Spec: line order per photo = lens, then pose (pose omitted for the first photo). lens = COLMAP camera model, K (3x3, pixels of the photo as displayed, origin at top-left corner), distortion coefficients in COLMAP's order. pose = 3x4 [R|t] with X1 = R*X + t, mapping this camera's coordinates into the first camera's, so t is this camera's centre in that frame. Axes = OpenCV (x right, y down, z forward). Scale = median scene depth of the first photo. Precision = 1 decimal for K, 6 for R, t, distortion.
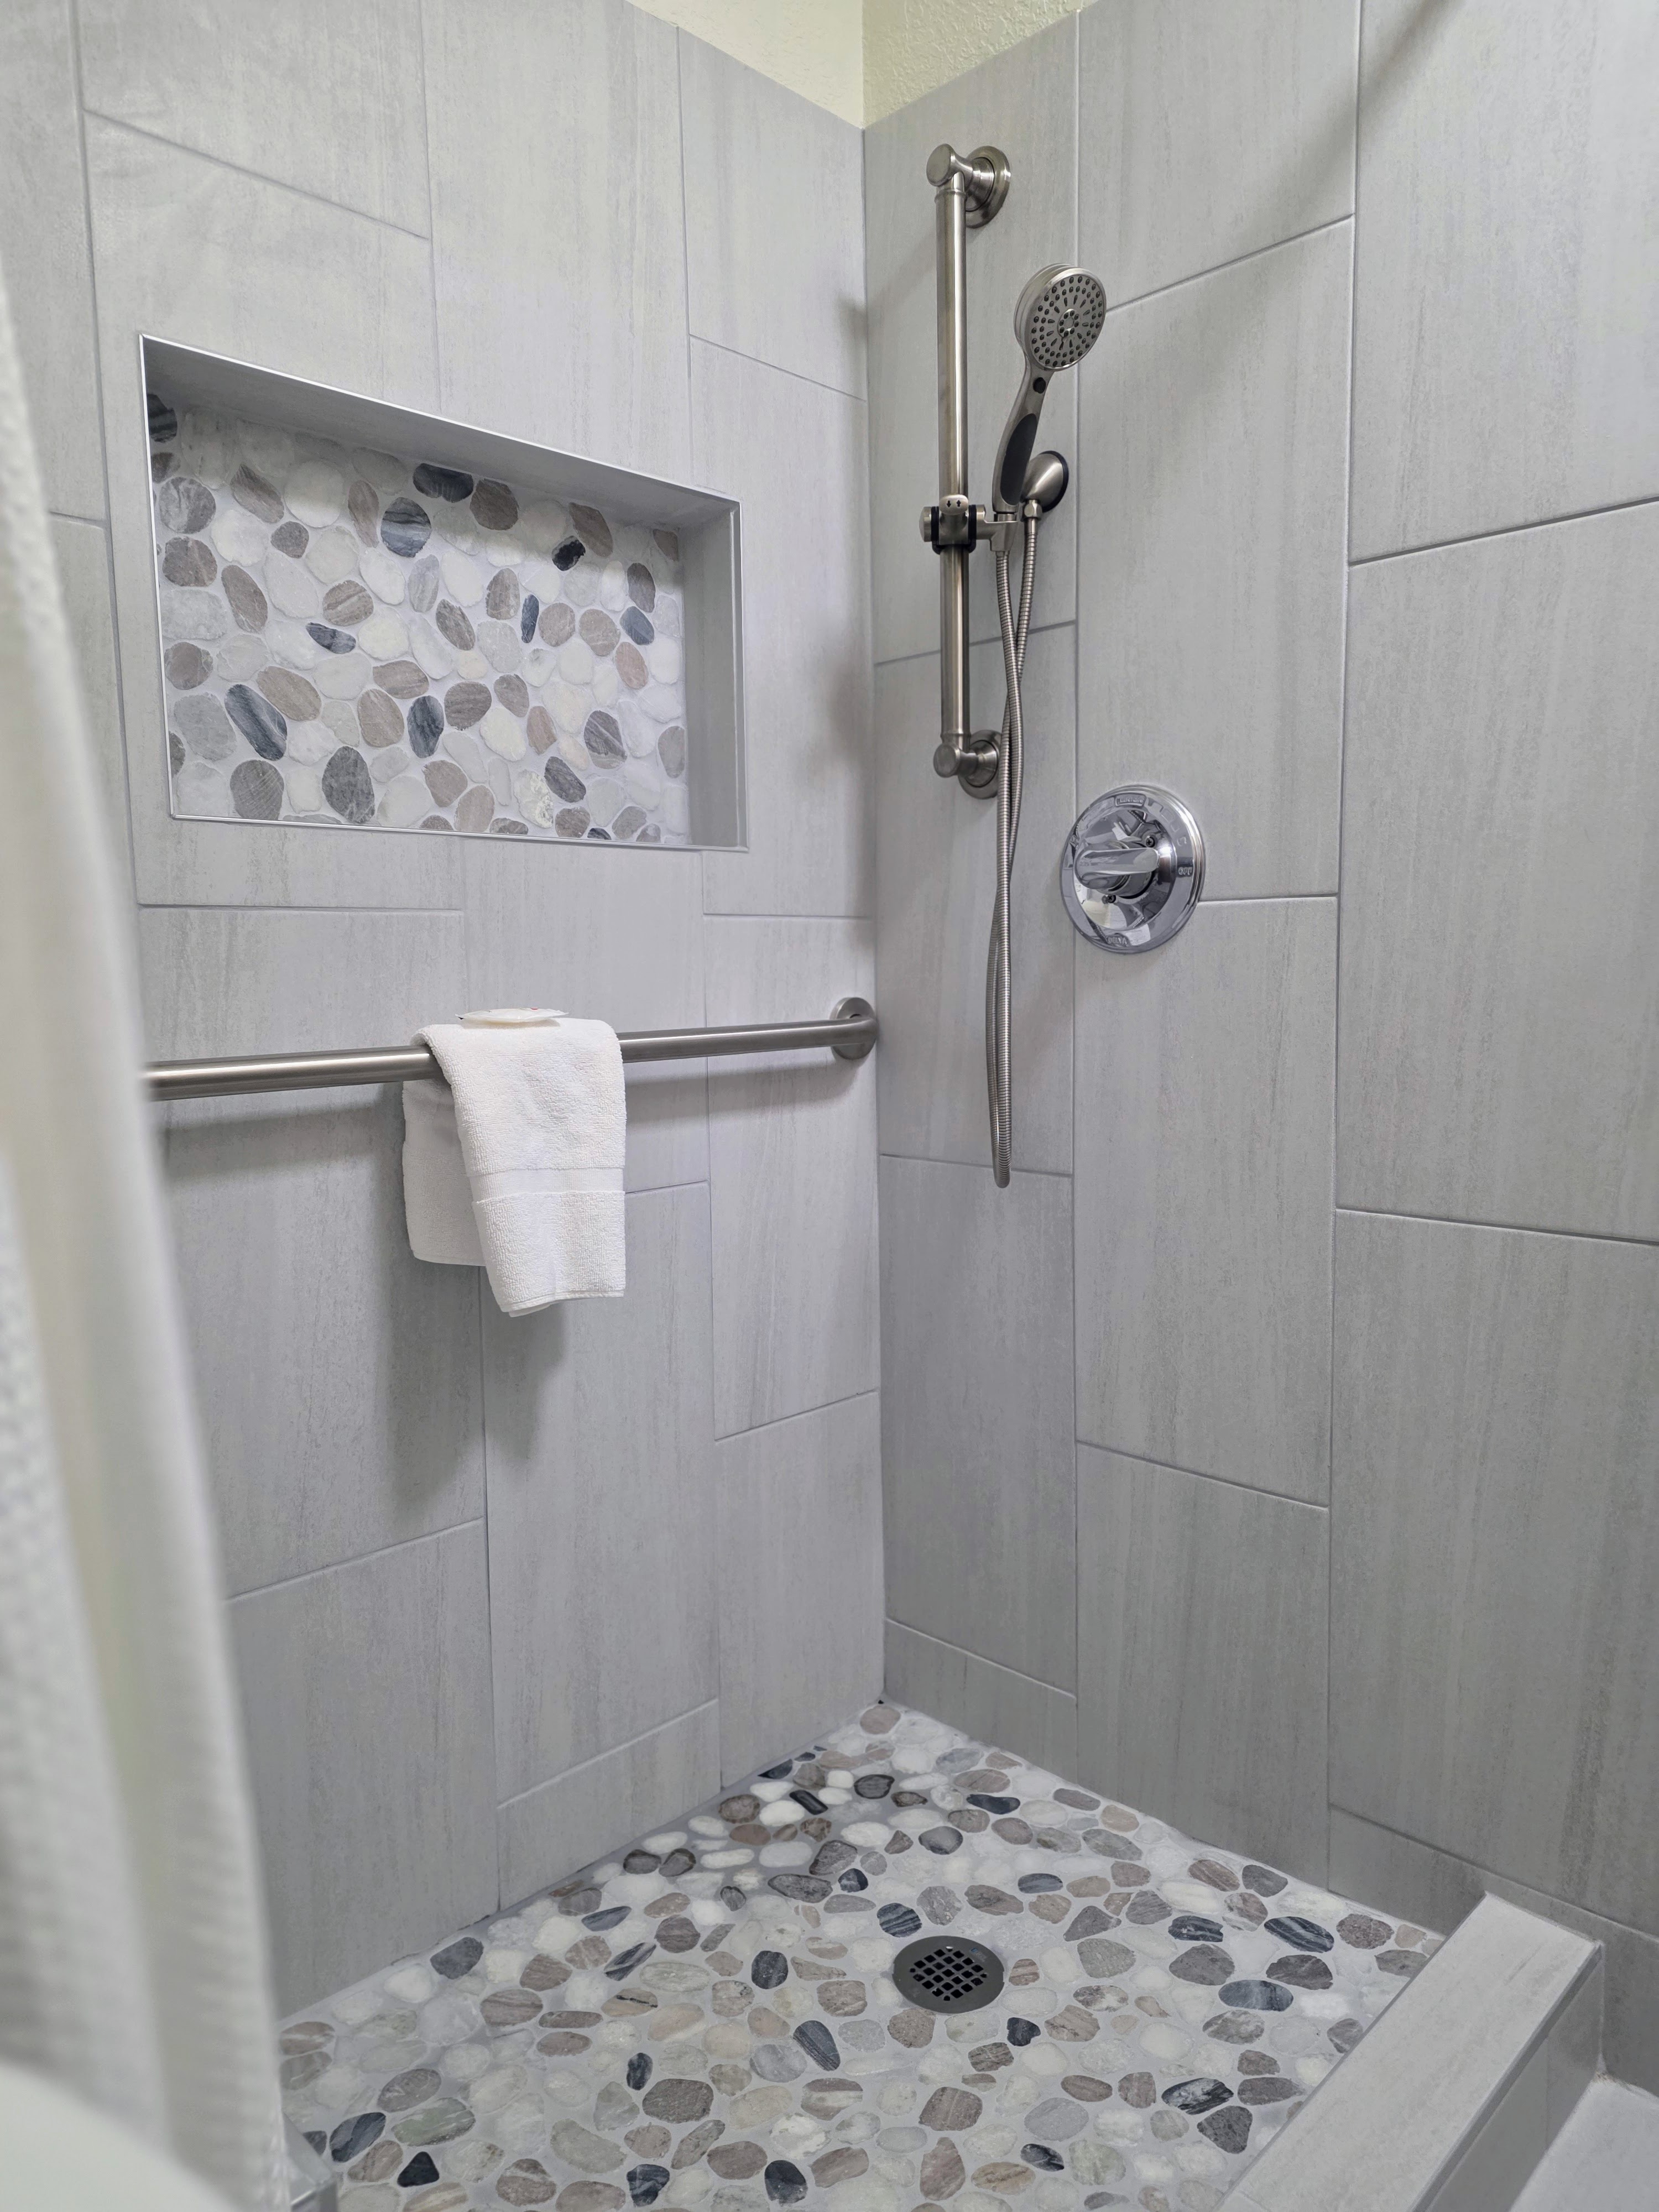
lens RADIAL K [[1461.0, 0, 848.4], [0, 1461.0, 1106.8], [0, 0, 1]] dist [0.055205, -0.050493]
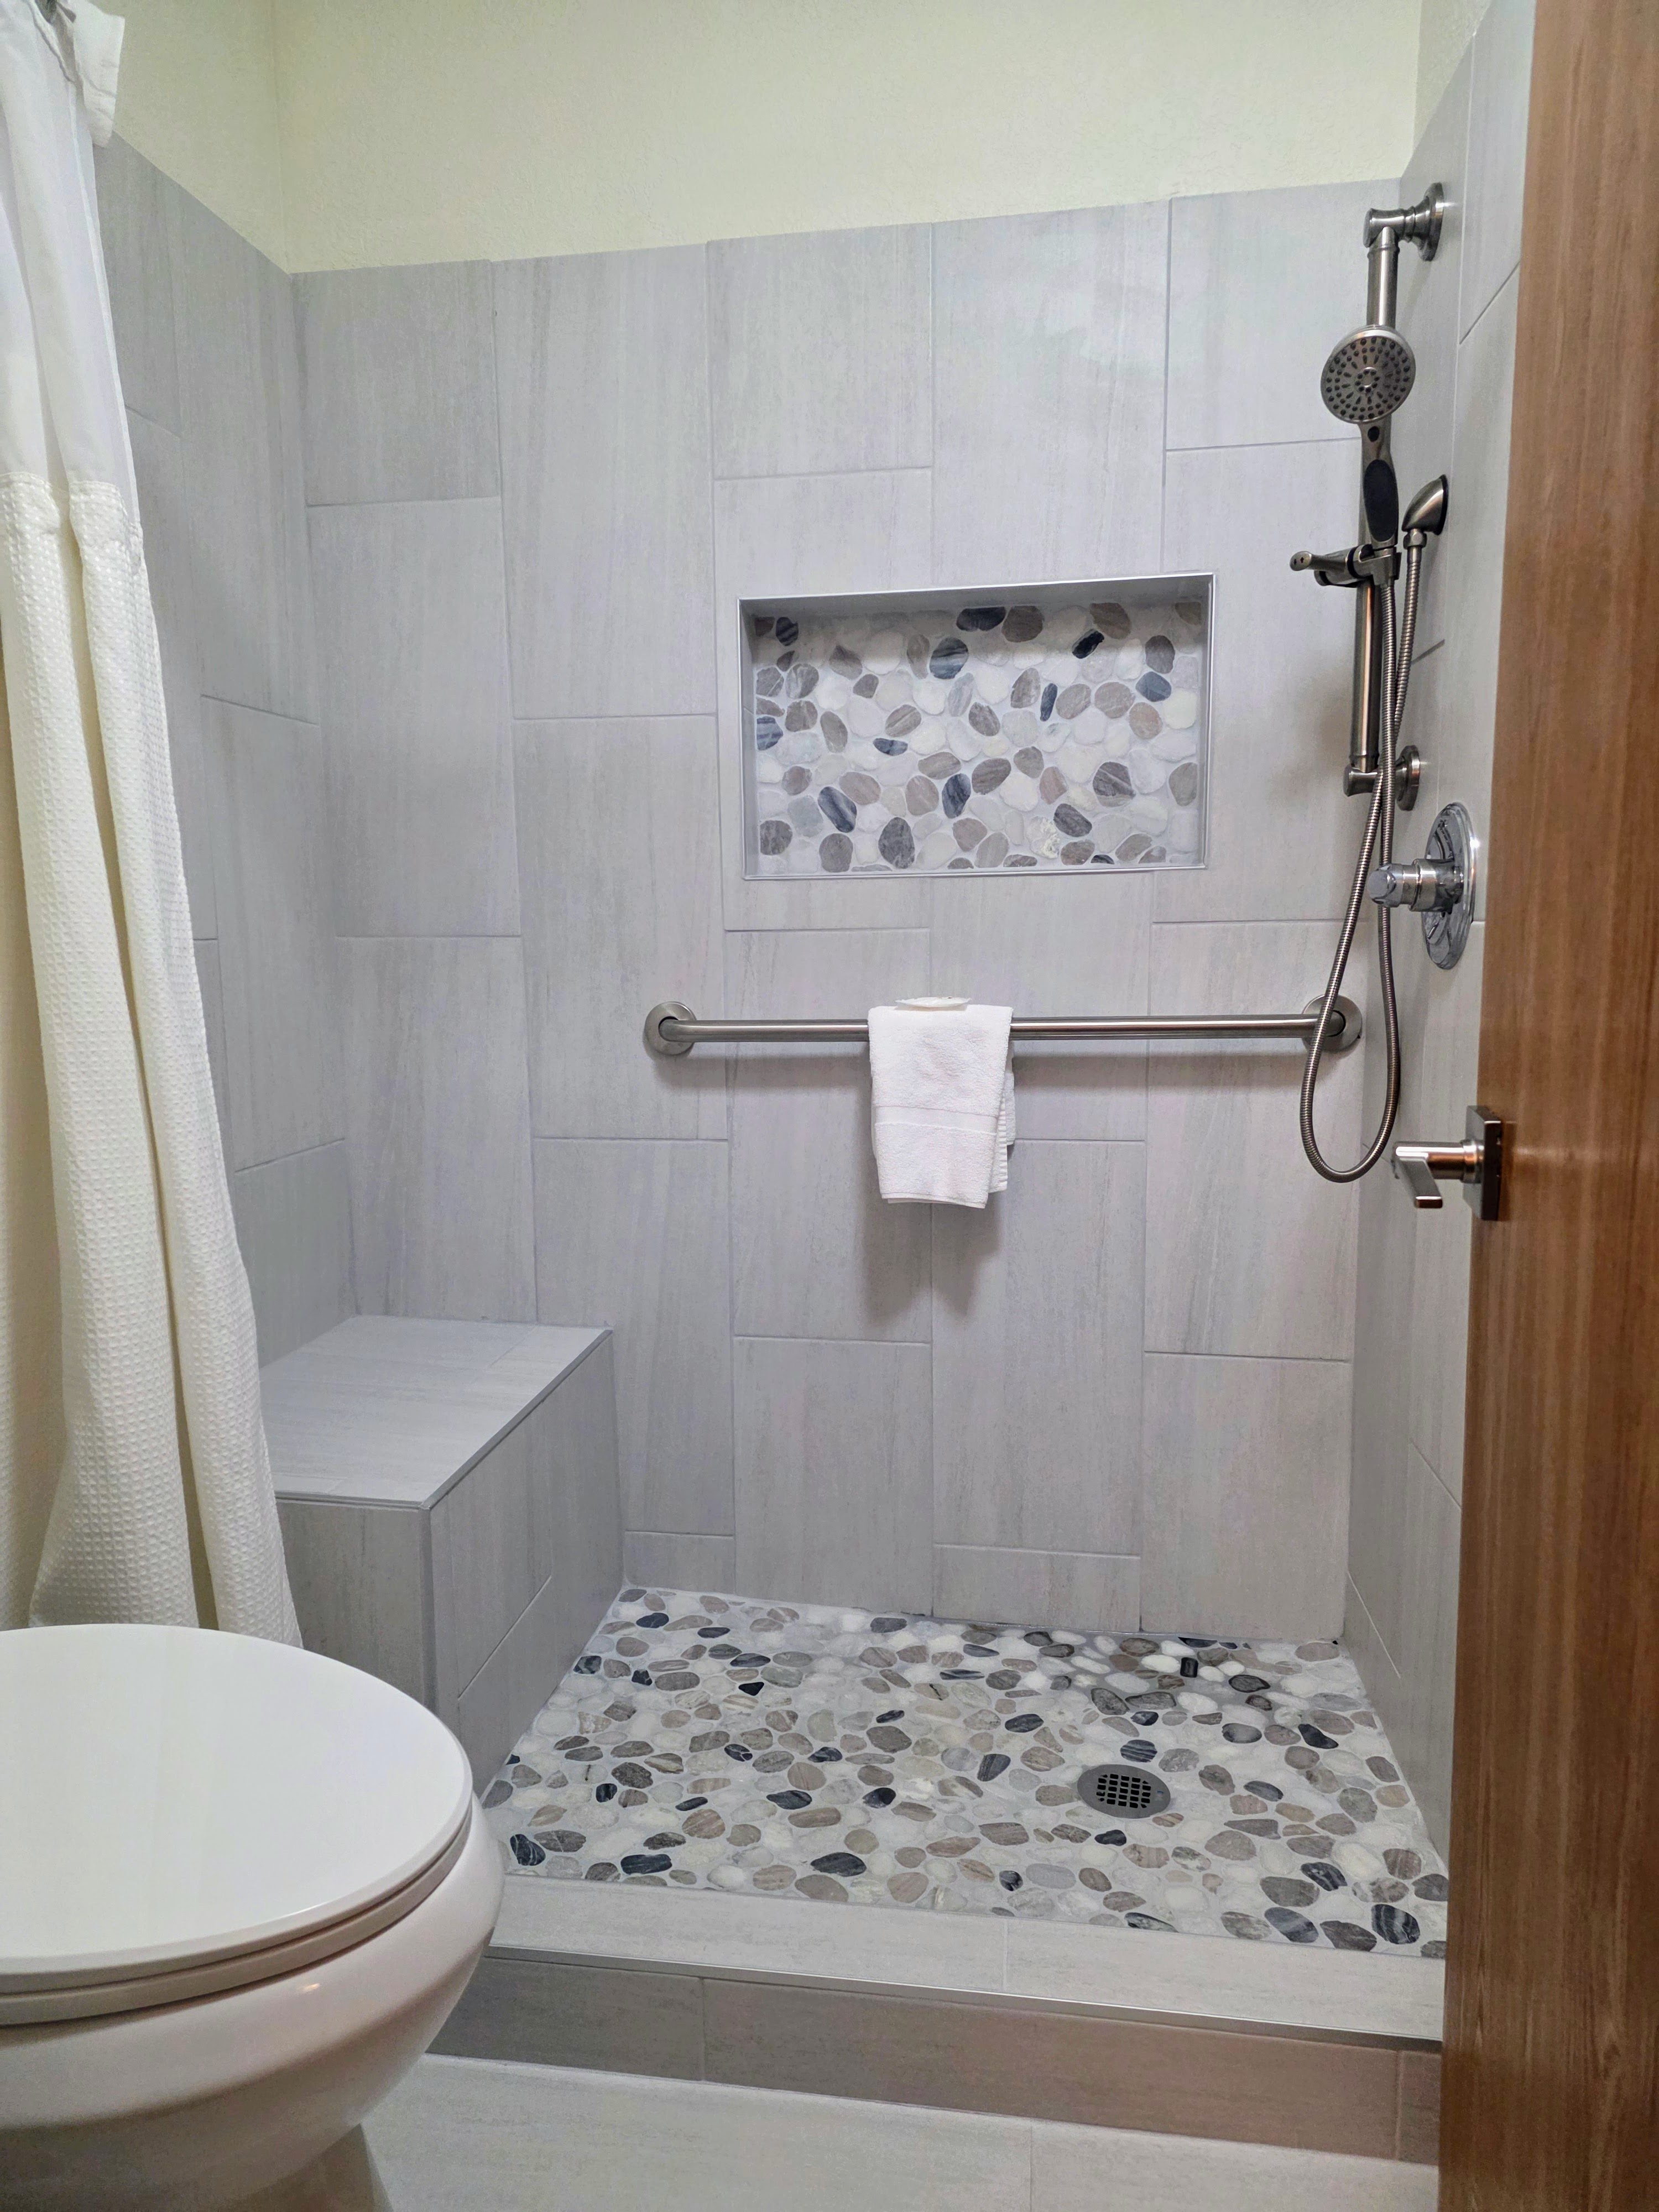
lens RADIAL K [[1461.0, 0, 816.5], [0, 1461.0, 1118.5], [0, 0, 1]] dist [0.055205, -0.050493]
pose [[0.584789, 0.115929, -0.802859, 0.824064], [-0.075845, 0.993214, 0.088171, -0.062659], [0.807632, 0.009331, 0.589613, 0.054593]]
